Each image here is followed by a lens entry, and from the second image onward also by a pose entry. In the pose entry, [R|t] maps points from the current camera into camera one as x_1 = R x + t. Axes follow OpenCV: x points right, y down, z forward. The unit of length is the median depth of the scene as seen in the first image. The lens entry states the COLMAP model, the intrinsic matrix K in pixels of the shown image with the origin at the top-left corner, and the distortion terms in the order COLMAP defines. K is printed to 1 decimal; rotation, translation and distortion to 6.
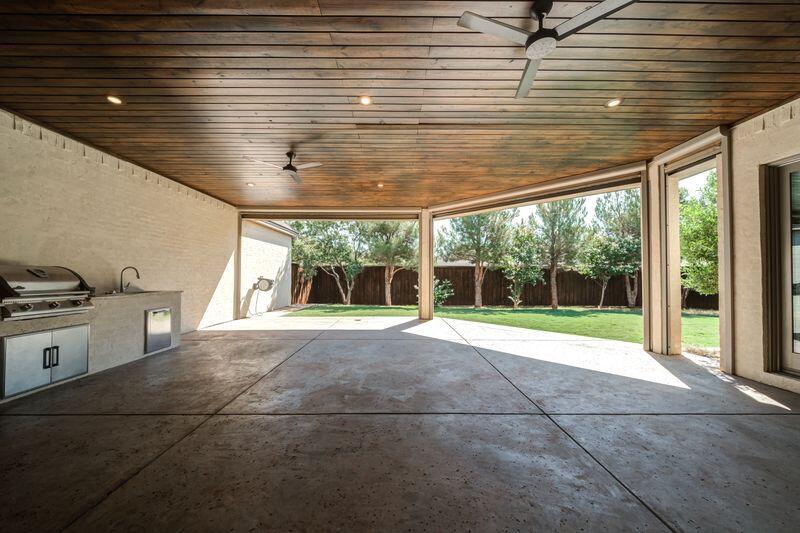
lens RADIAL K [[381.0, 0, 400.8], [0, 381.0, 268.2], [0, 0, 1]] dist [-0.000855, 0.000046]
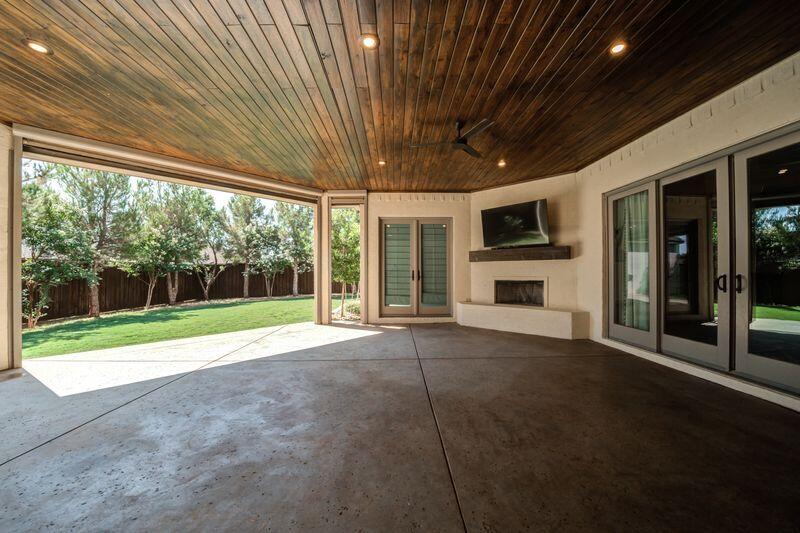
lens RADIAL K [[381.0, 0, 400.8], [0, 381.0, 268.2], [0, 0, 1]] dist [-0.000855, 0.000046]
pose [[-0.268760, 0.009452, 0.963161, -0.778550], [-0.011023, 0.999856, -0.012887, 0.023037], [-0.963144, -0.014080, -0.268617, 1.063268]]
